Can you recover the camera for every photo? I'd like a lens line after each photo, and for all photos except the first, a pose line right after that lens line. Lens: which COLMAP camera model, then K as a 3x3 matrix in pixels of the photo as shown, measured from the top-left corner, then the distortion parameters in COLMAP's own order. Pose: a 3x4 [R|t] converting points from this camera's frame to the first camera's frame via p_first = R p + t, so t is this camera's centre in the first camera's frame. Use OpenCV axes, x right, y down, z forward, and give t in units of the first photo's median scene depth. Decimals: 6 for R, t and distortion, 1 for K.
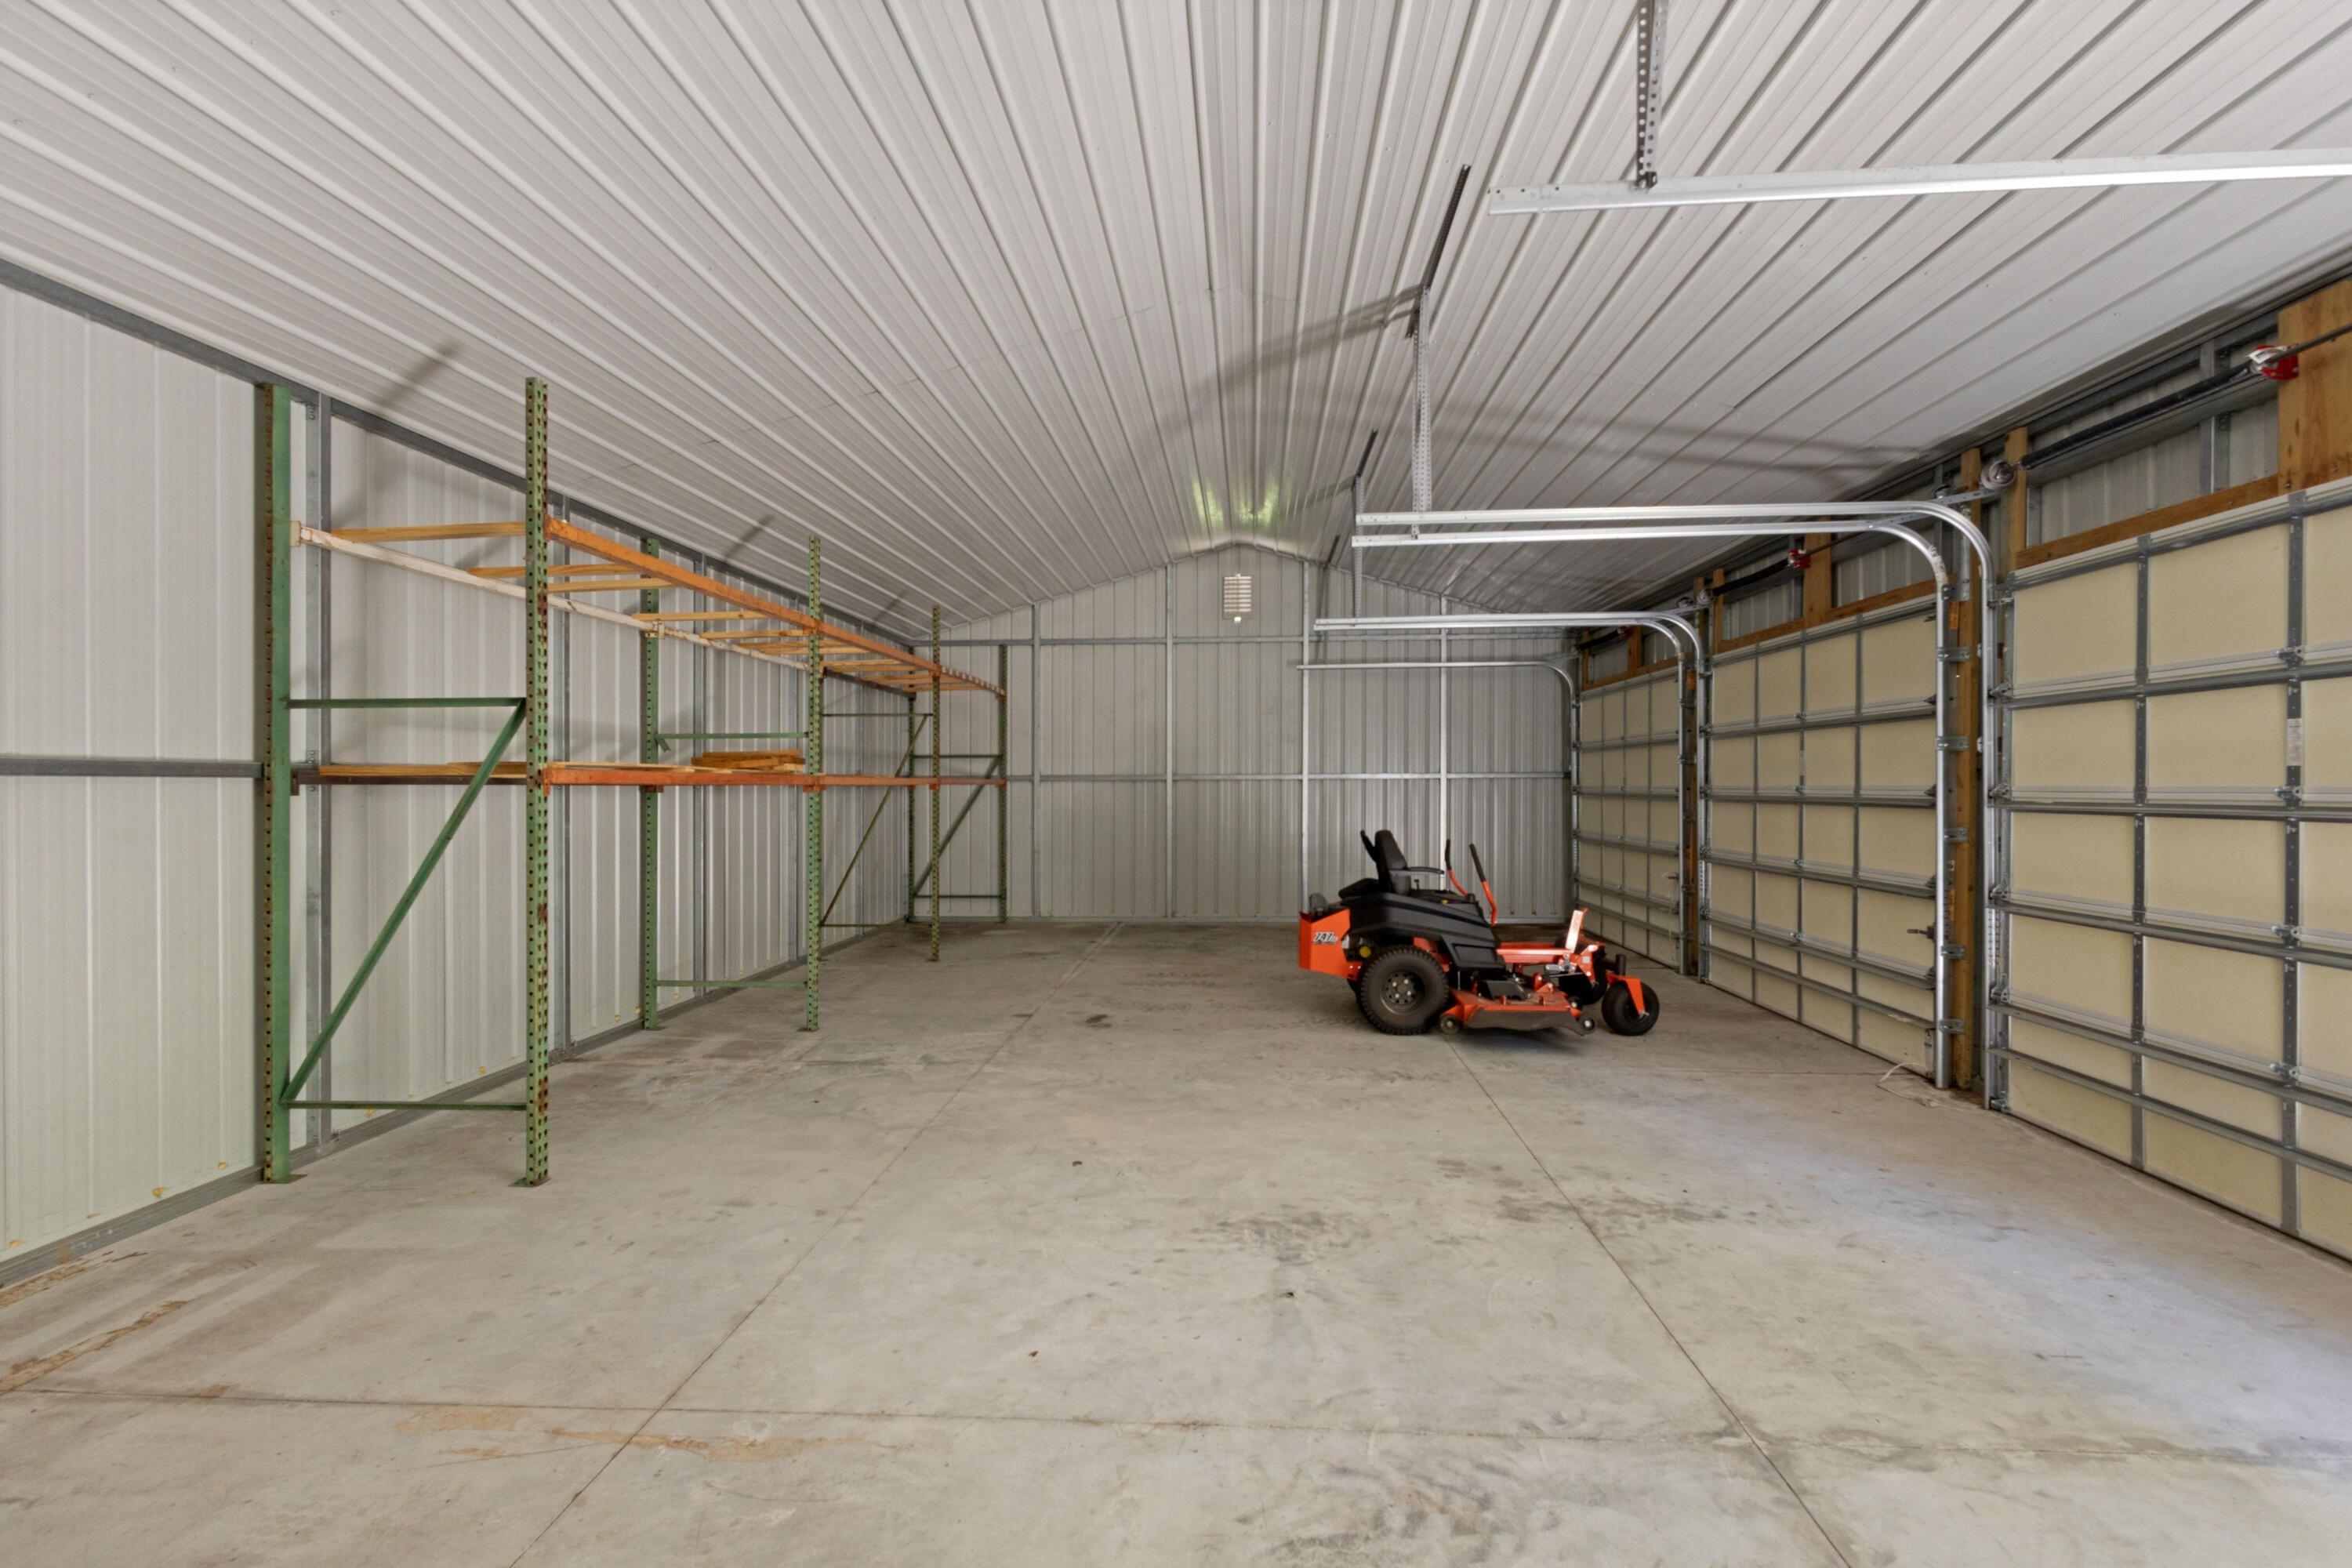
lens RADIAL K [[1119.1, 0, 1177.5], [0, 1119.1, 783.2], [0, 0, 1]] dist [0.004591, -0.002614]
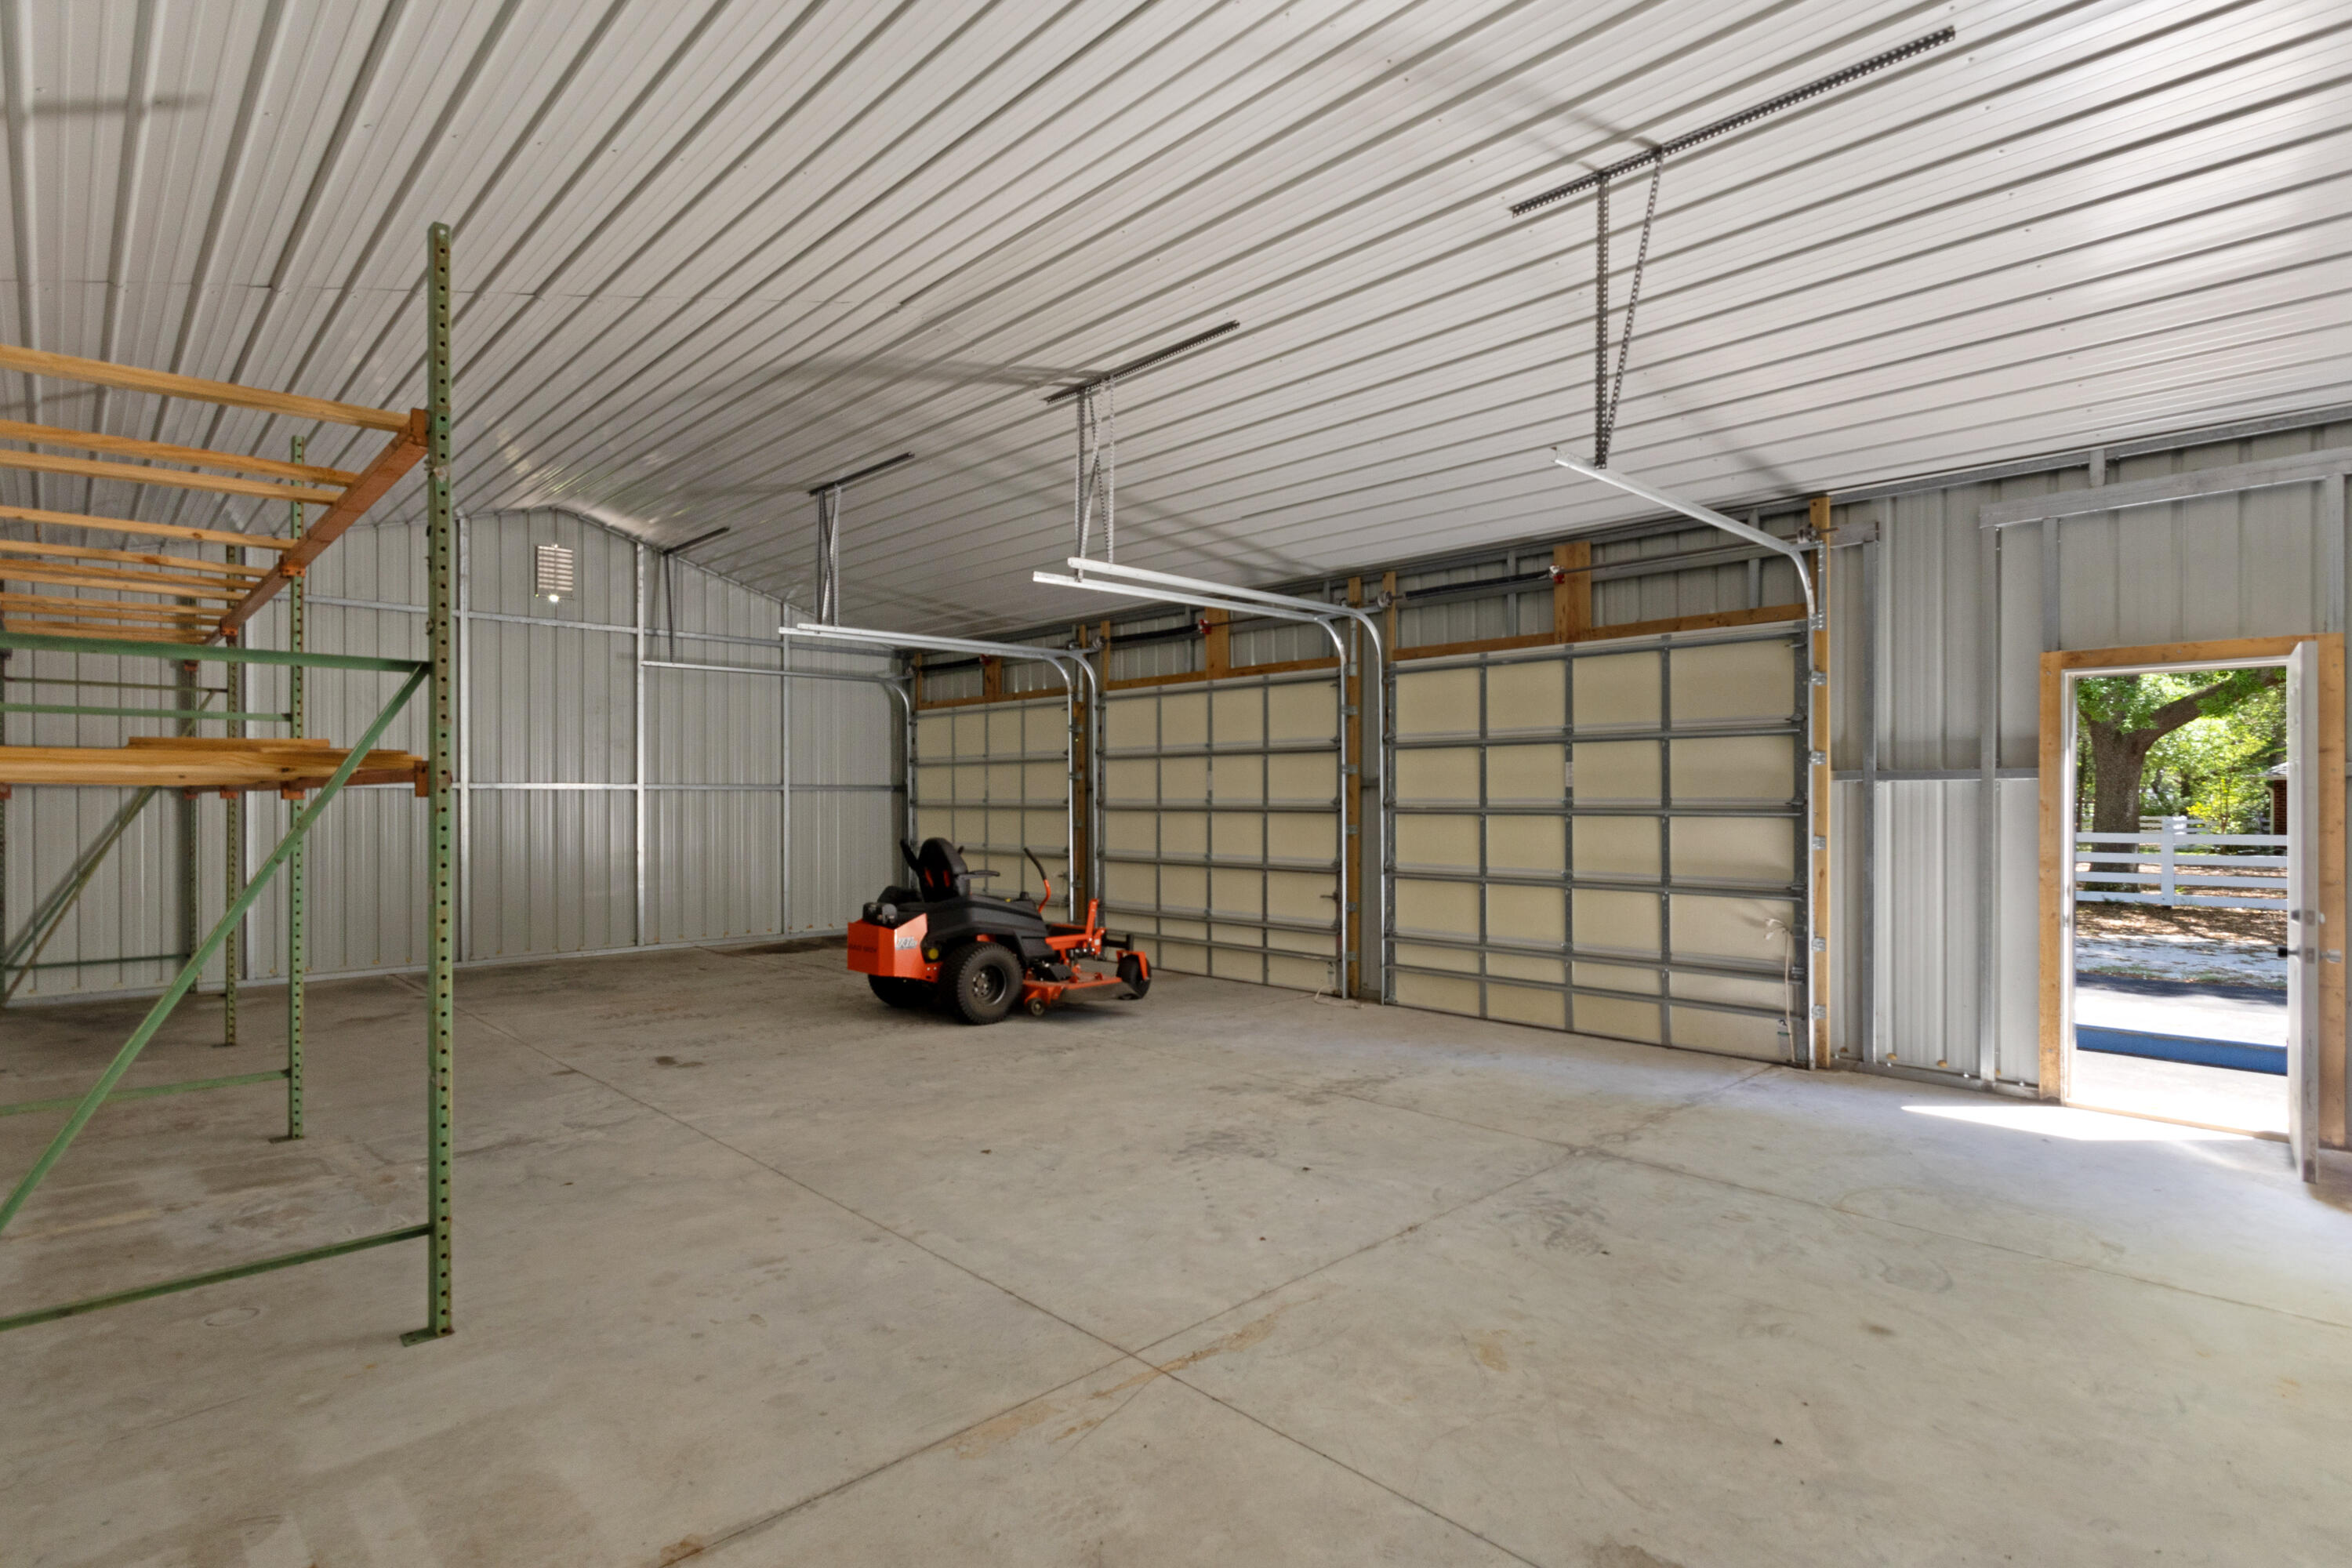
lens RADIAL K [[1229.6, 0, 1179.6], [0, 1229.6, 796.7], [0, 0, 1]] dist [-0.001802, 0.002851]
pose [[0.649685, 0.006427, 0.760176, -0.849754], [-0.004217, 0.999979, -0.004850, 0.011566], [-0.760191, -0.000055, 0.649699, 0.114837]]
